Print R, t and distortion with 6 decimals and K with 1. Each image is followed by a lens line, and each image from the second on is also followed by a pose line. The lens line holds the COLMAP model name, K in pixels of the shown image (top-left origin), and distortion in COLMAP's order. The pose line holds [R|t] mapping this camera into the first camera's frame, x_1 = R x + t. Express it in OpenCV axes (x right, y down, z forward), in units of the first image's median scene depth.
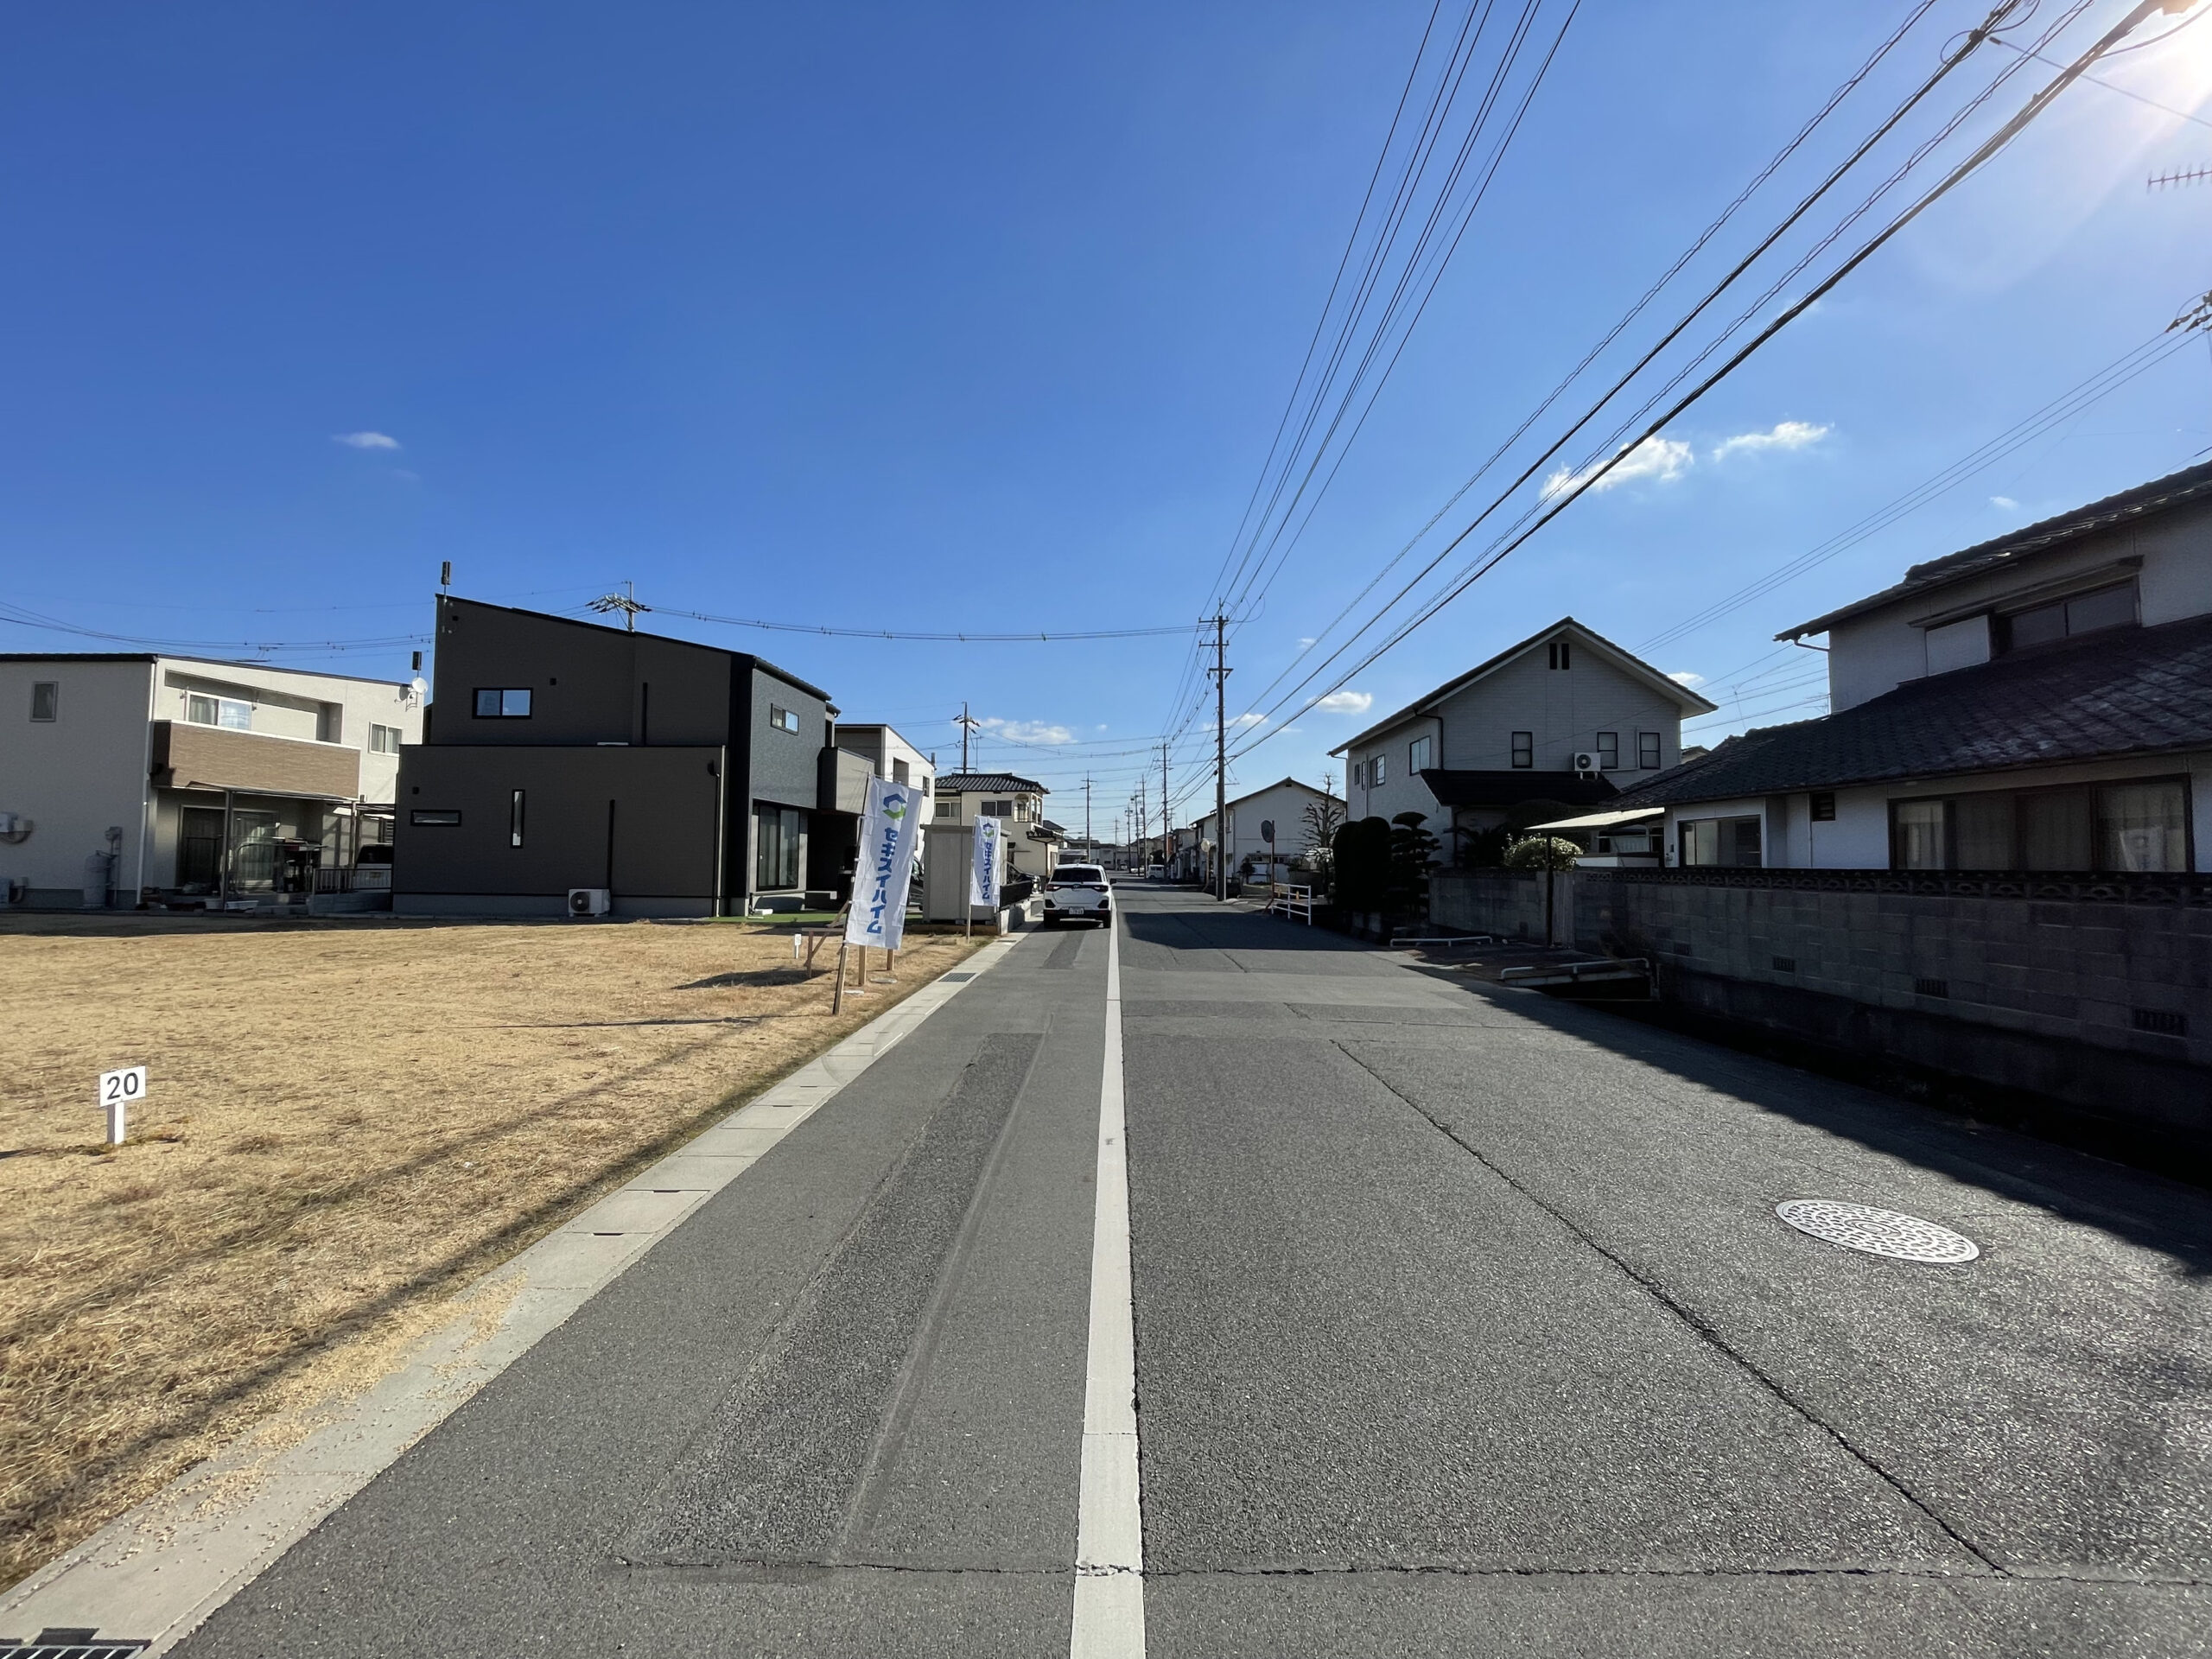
lens RADIAL K [[893.3, 0, 1096.9], [0, 893.3, 824.4], [0, 0, 1]] dist [0.001379, -0.000250]
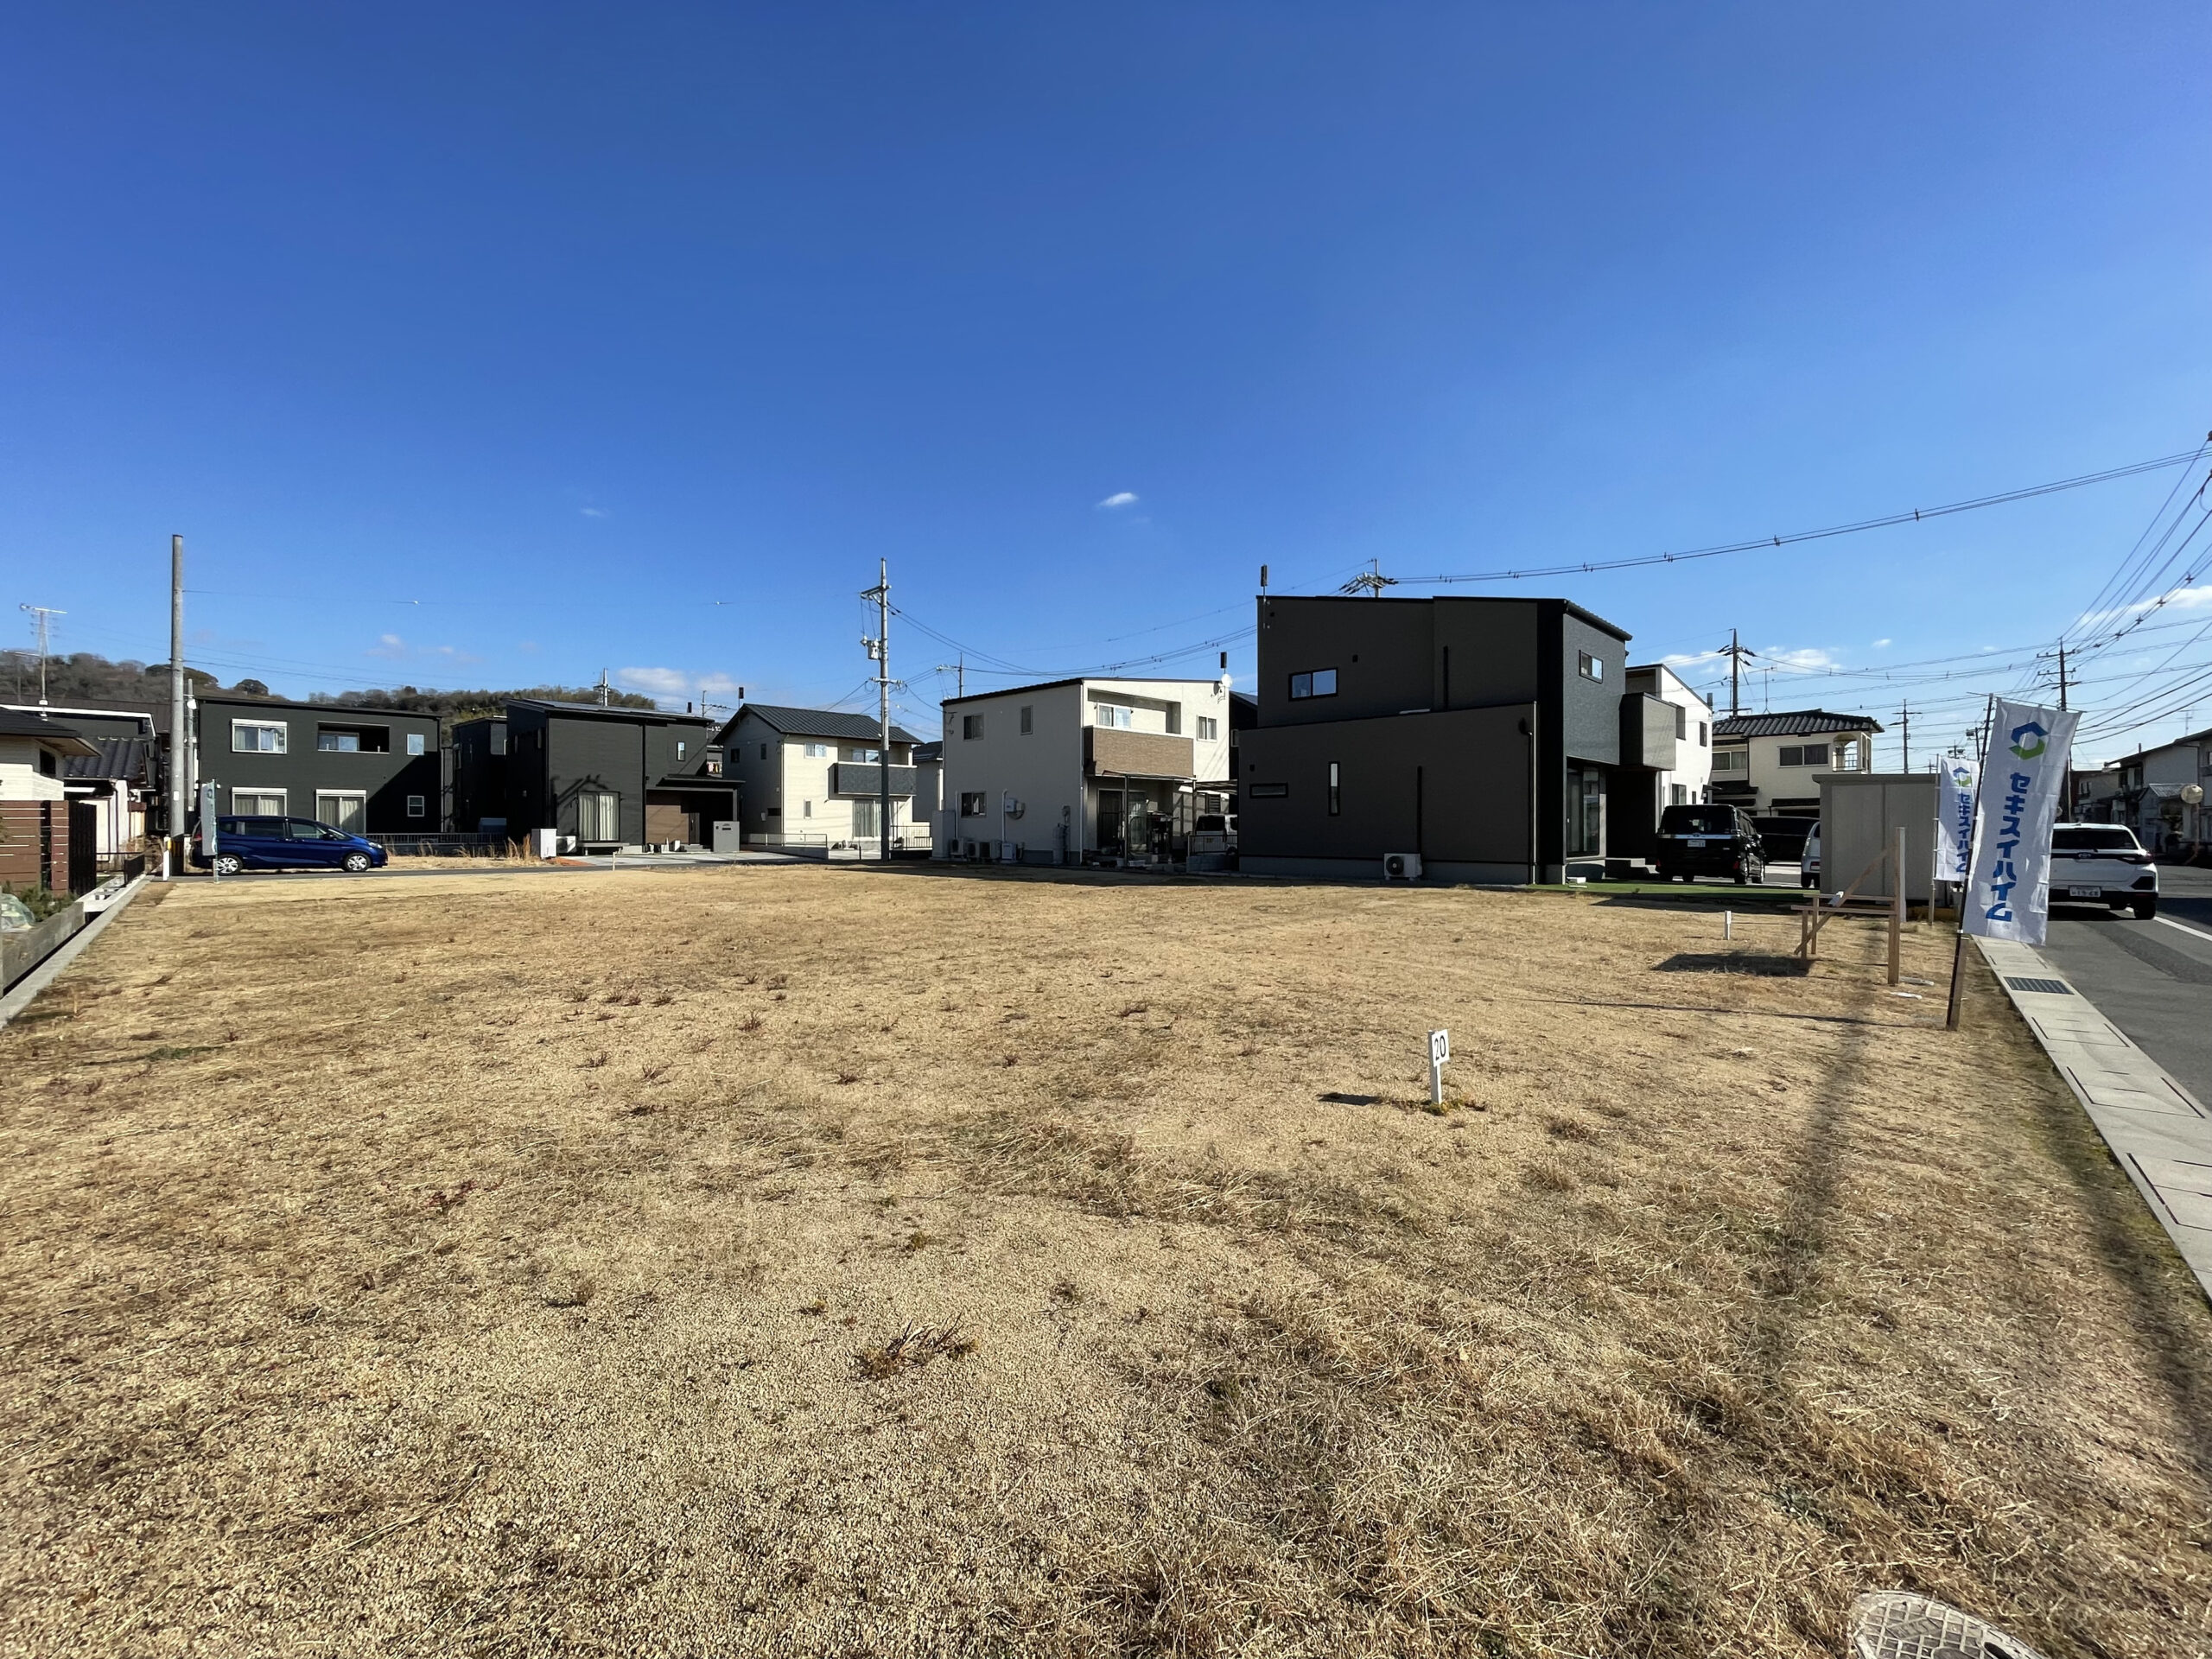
lens RADIAL K [[885.8, 0, 1106.0], [0, 885.8, 829.5], [0, 0, 1]] dist [-0.002065, -0.000105]
pose [[0.753551, -0.009215, -0.657325, -0.141510], [0.038801, 0.998782, 0.030480, -0.000245], [0.656243, -0.048473, 0.752991, 0.001456]]
